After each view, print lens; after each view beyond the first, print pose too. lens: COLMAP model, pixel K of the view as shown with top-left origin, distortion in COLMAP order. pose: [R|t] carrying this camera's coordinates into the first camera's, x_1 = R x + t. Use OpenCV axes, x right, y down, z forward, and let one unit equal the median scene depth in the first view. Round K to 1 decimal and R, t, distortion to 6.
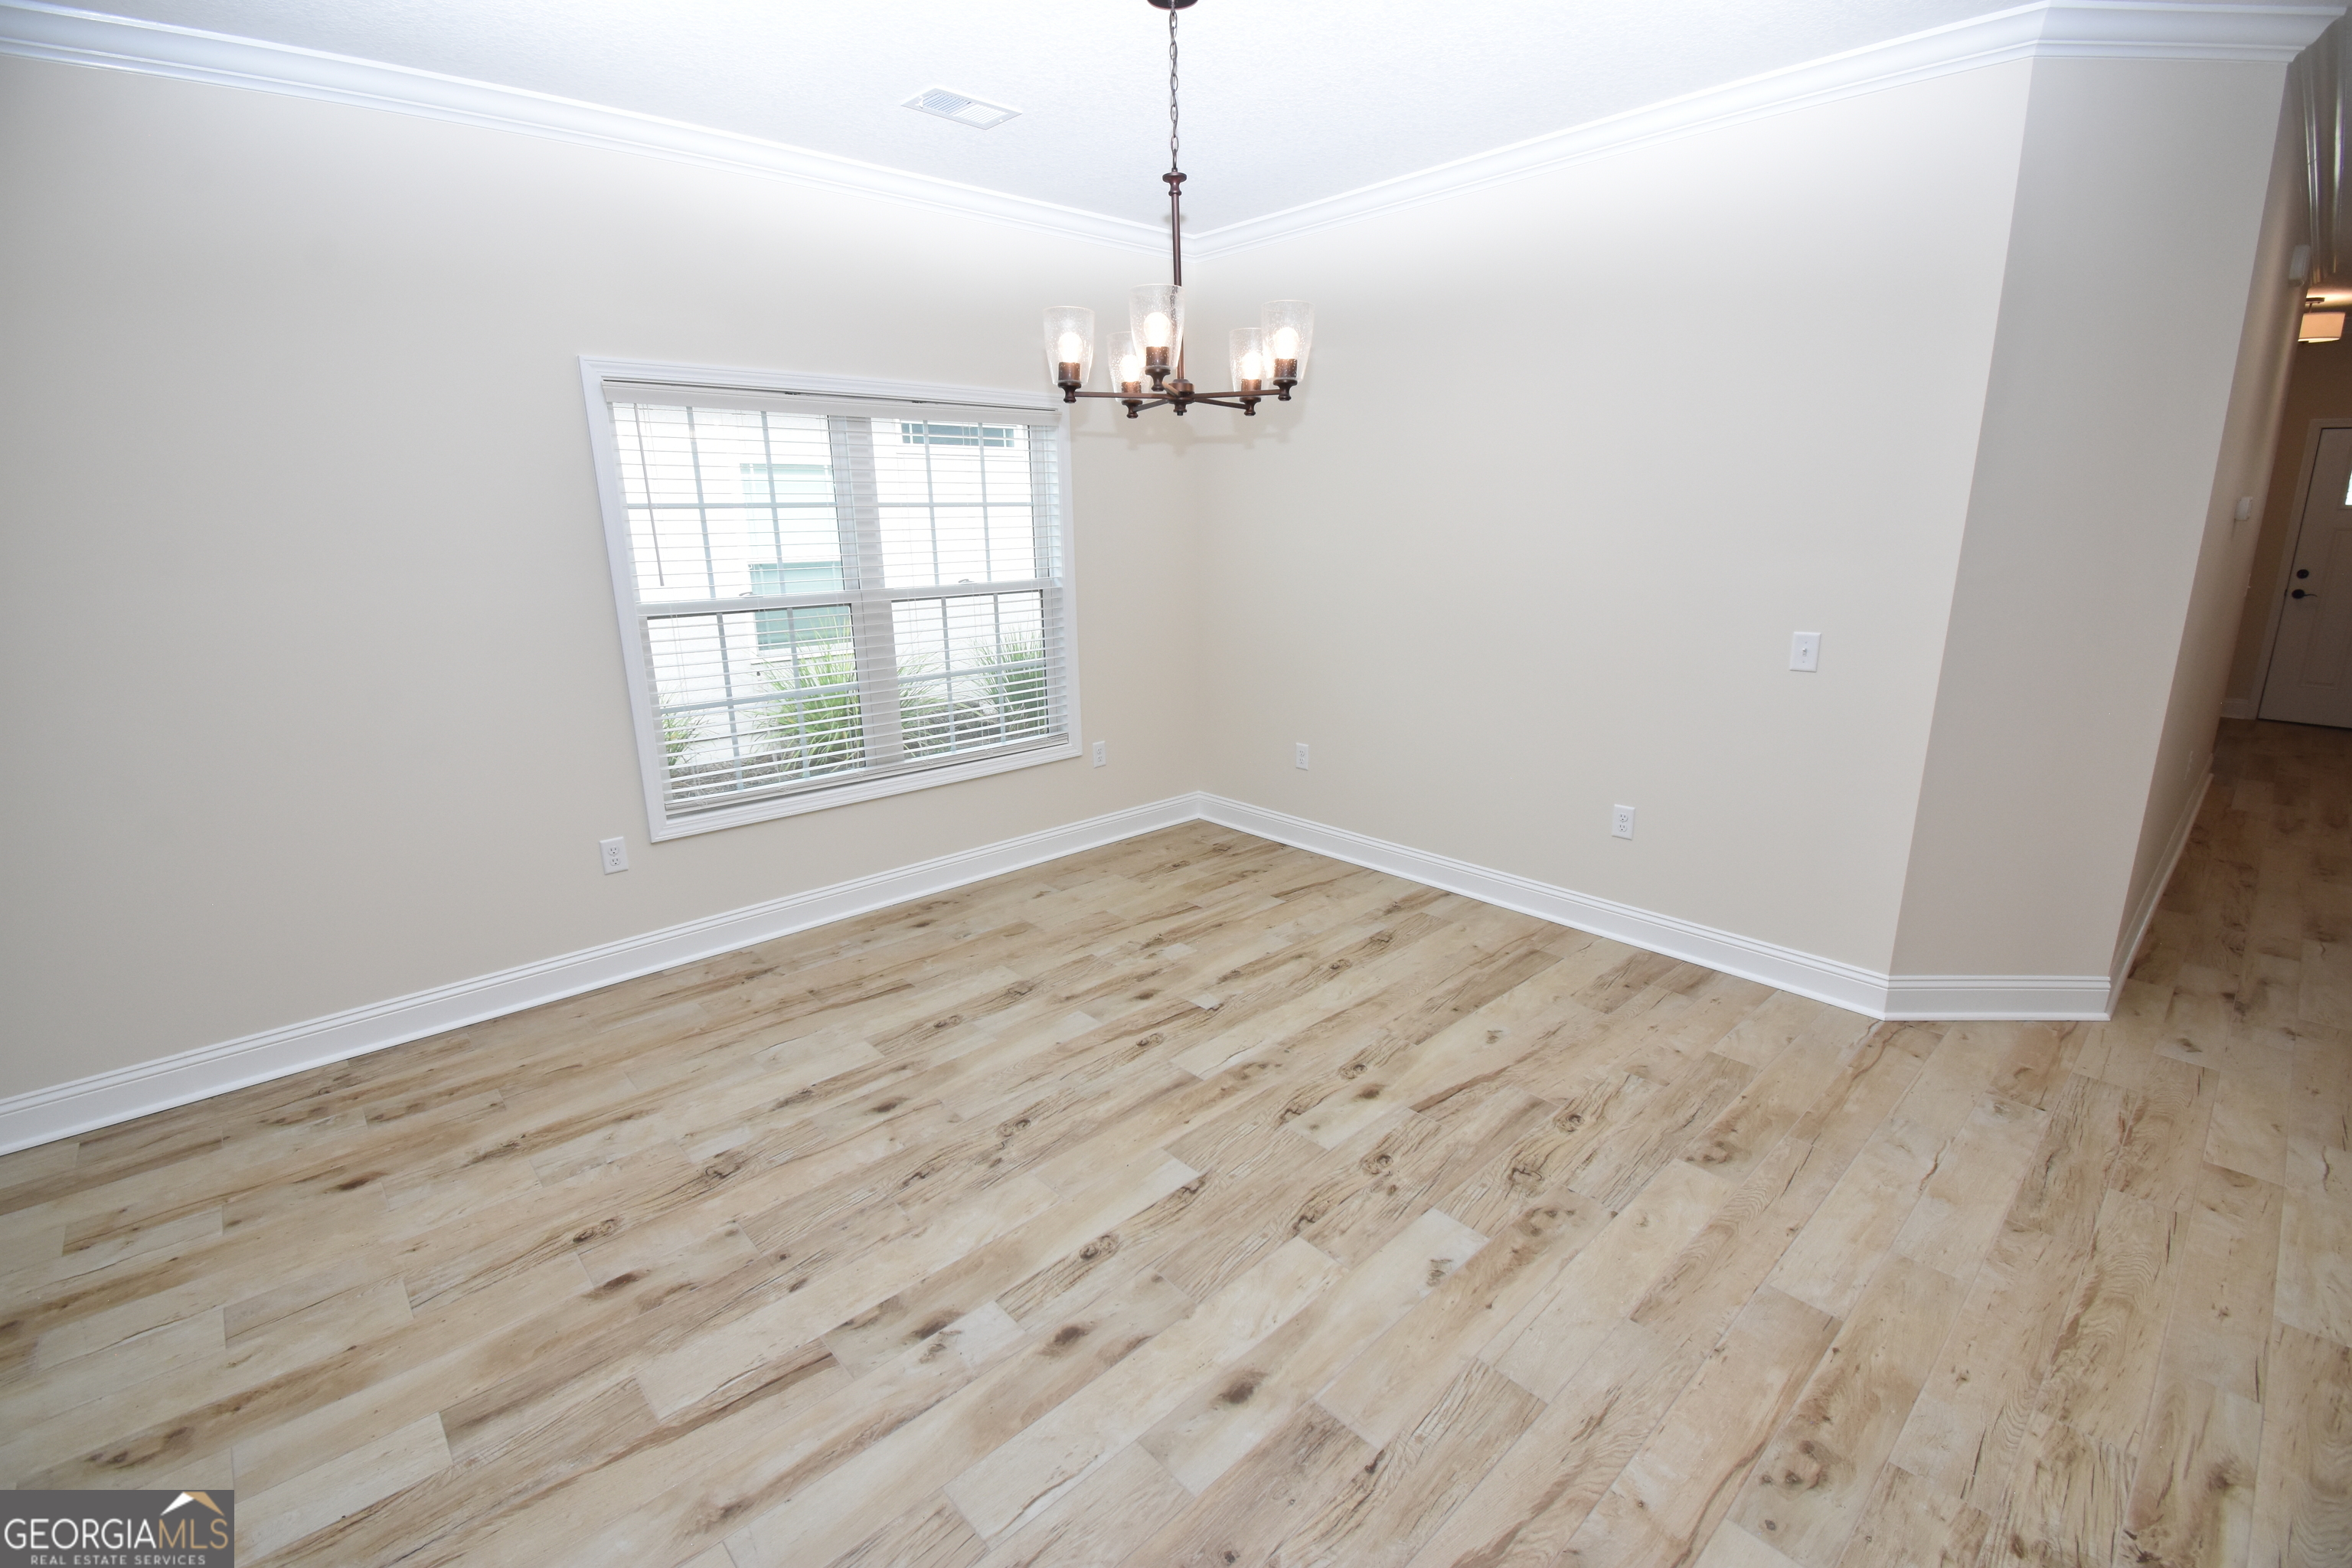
lens RADIAL K [[1028.3, 0, 1168.3], [0, 1028.3, 787.9], [0, 0, 1]] dist [0.018505, -0.024570]
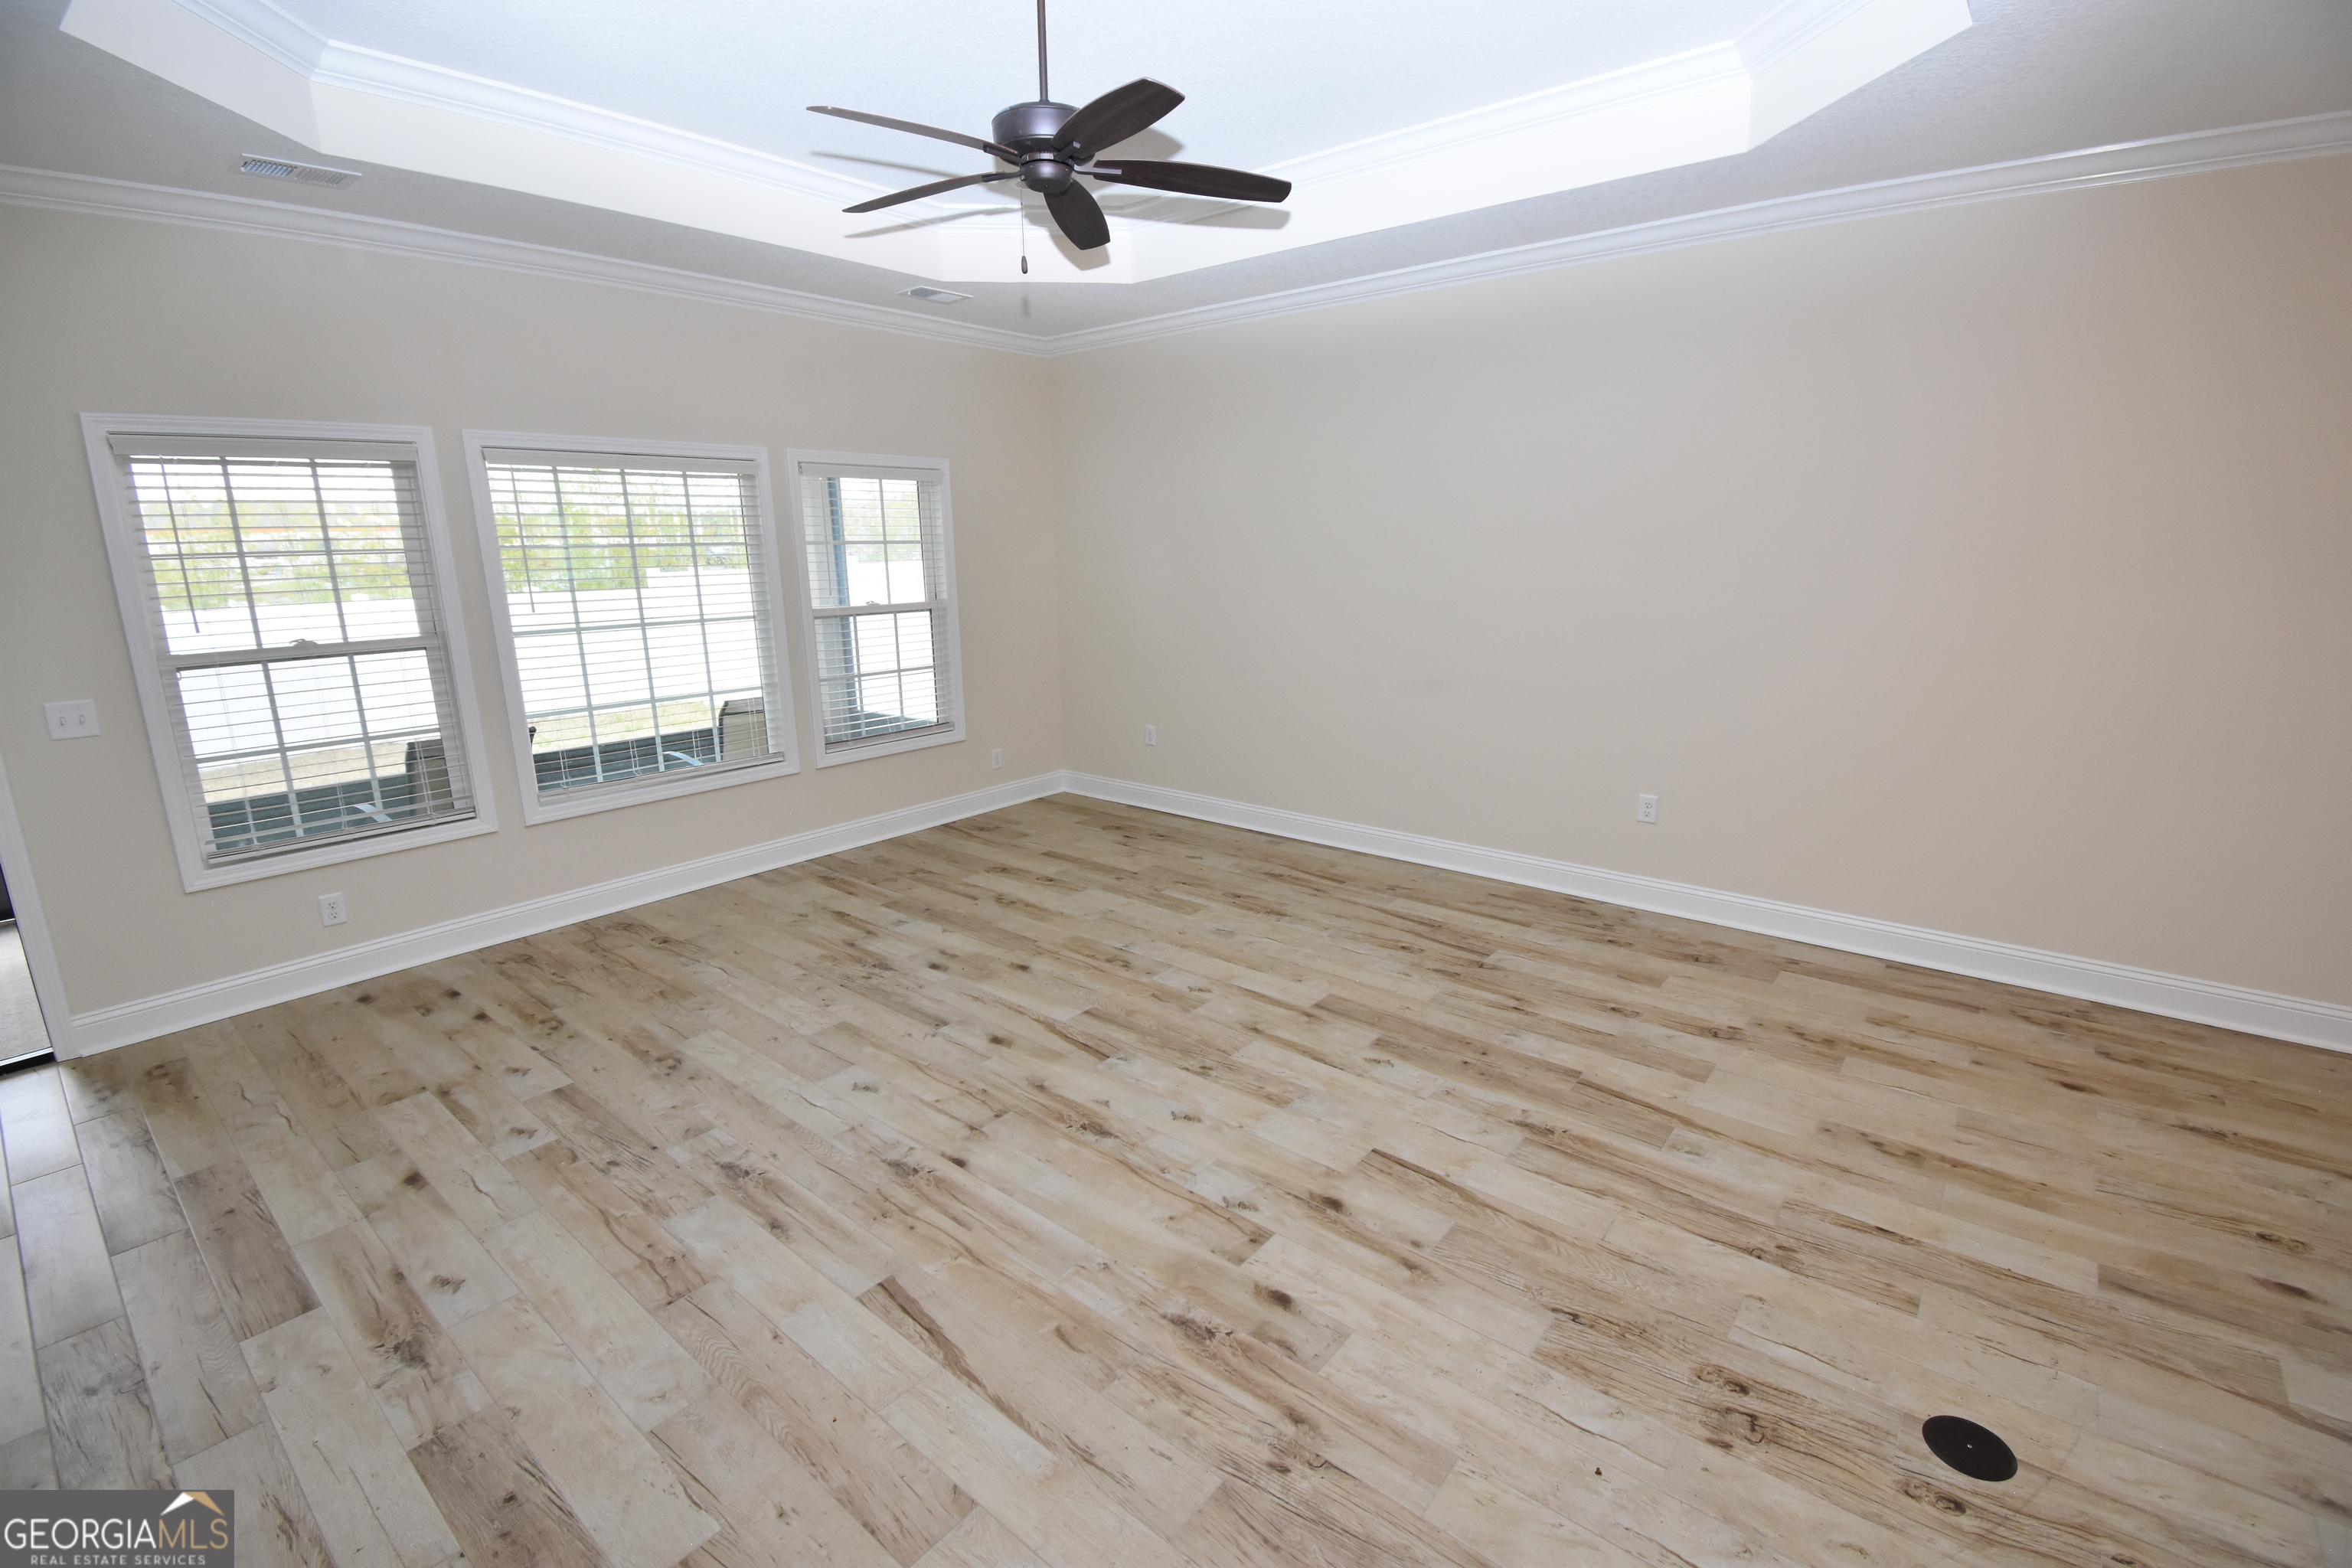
lens RADIAL K [[1035.0, 0, 1179.9], [0, 1035.0, 779.5], [0, 0, 1]] dist [0.017472, -0.025574]
pose [[0.142819, 0.238819, -0.960504, 0.116632], [-0.247556, 0.948226, 0.198957, 0.055070], [0.958290, 0.209364, 0.194546, -0.275862]]
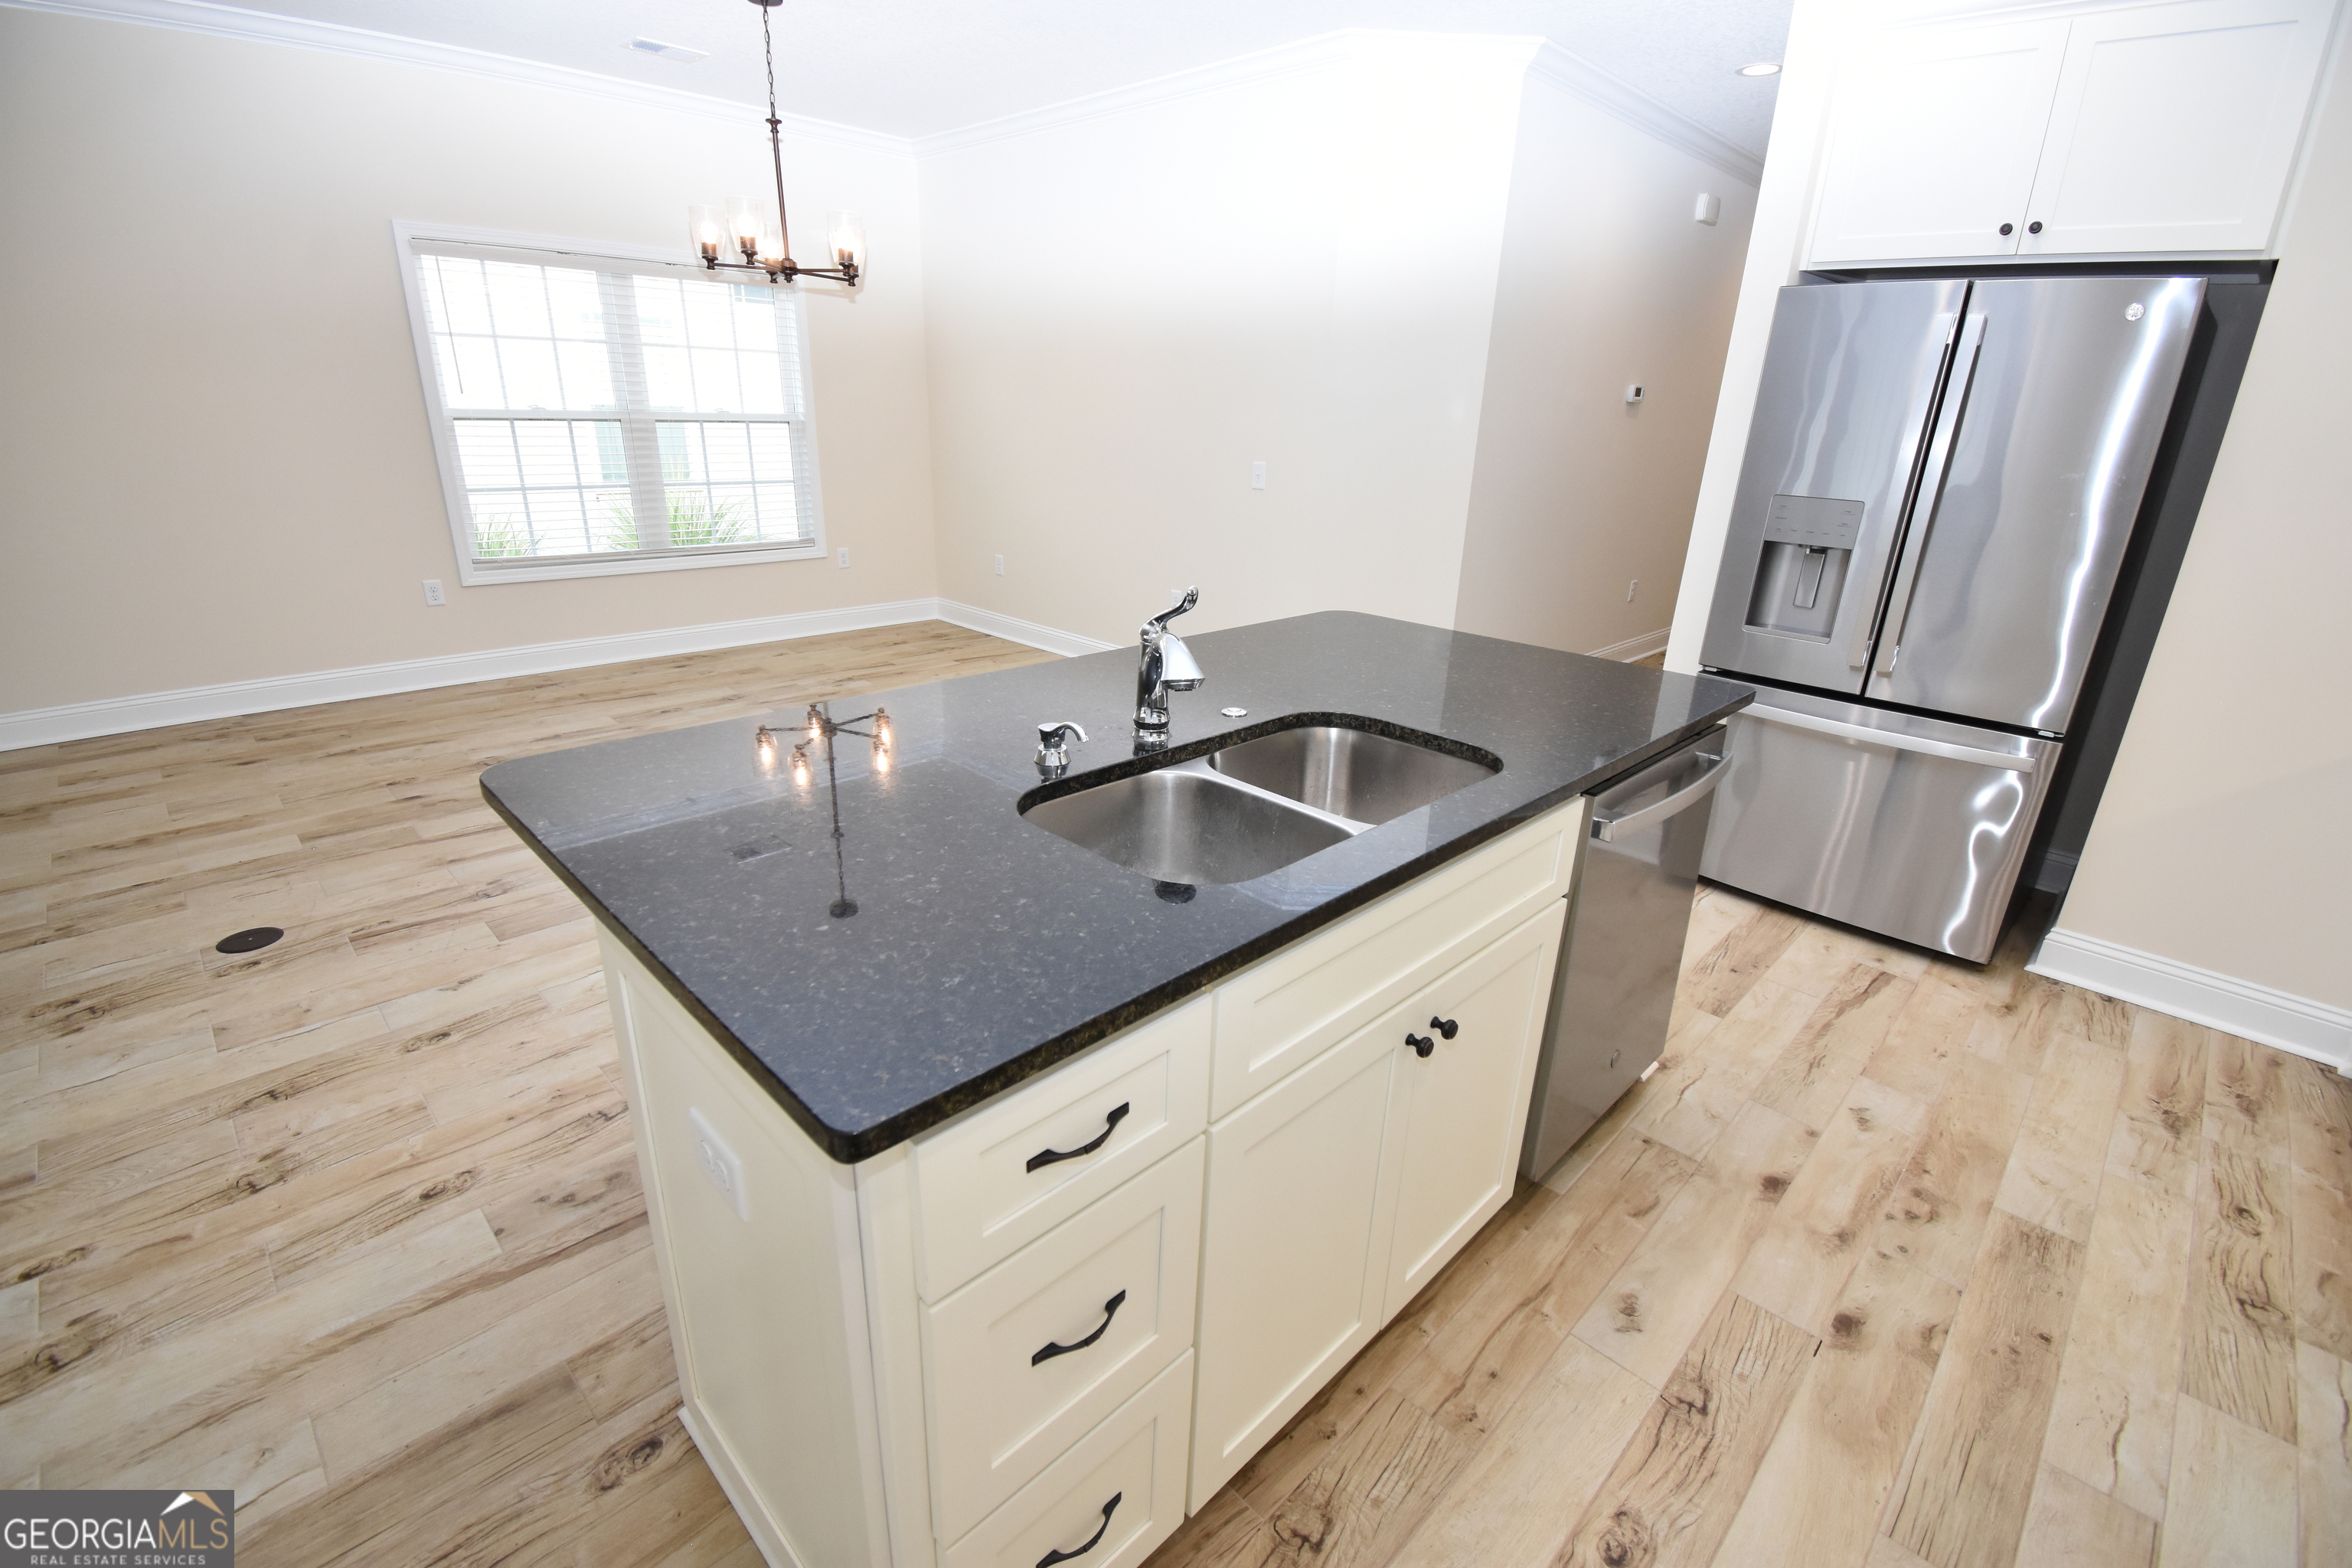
lens RADIAL K [[1028.3, 0, 1168.3], [0, 1028.3, 787.9], [0, 0, 1]] dist [0.018505, -0.024570]
pose [[0.997788, 0.026243, 0.061082, 0.460245], [-0.032145, 0.994693, 0.097740, 0.196929], [-0.058192, -0.099487, 0.993336, -0.573664]]
